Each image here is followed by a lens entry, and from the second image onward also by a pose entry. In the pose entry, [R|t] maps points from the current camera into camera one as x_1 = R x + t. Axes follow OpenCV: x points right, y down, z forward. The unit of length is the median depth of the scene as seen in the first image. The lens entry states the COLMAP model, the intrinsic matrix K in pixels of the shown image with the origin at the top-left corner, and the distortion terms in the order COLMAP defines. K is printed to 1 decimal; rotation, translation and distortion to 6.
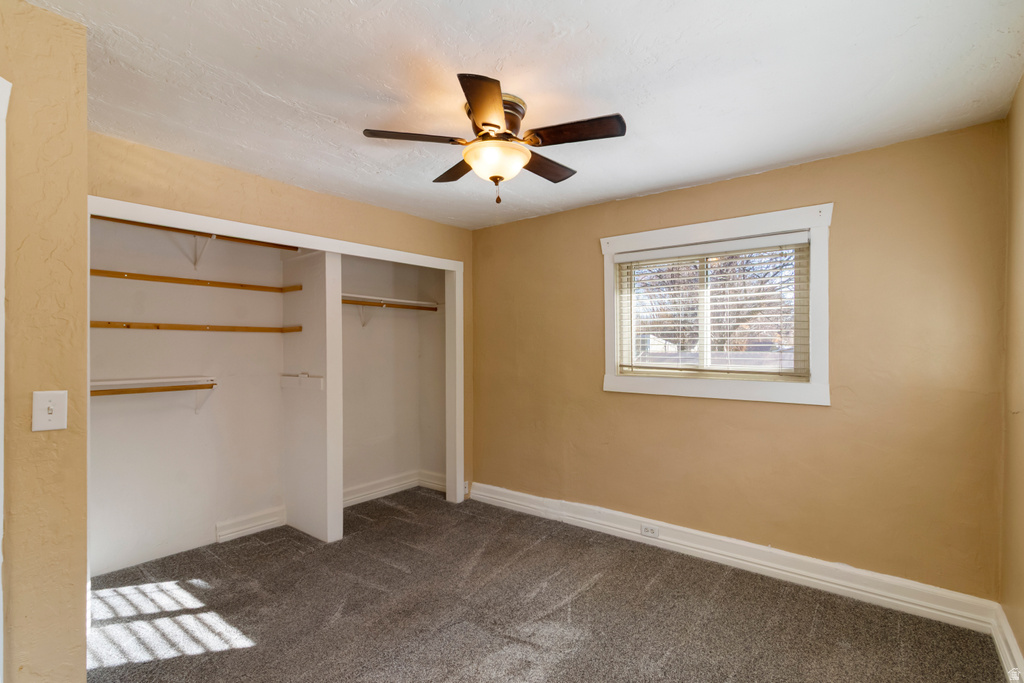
lens RADIAL K [[477.9, 0, 510.1], [0, 477.9, 347.1], [0, 0, 1]] dist [0.003796, 0.000023]
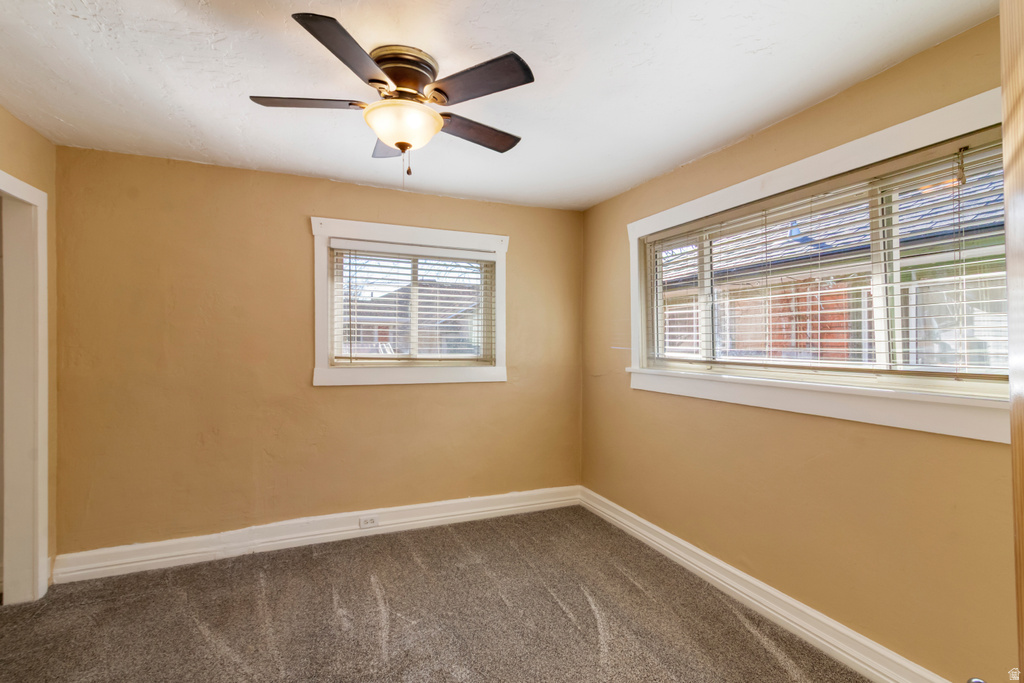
lens RADIAL K [[477.9, 0, 513.1], [0, 477.9, 334.7], [0, 0, 1]] dist [0.003796, 0.000023]
pose [[0.482611, 0.014583, 0.875714, -0.454179], [-0.008751, 0.999892, -0.011828, 0.002284], [-0.875791, -0.001955, 0.482686, 0.260485]]
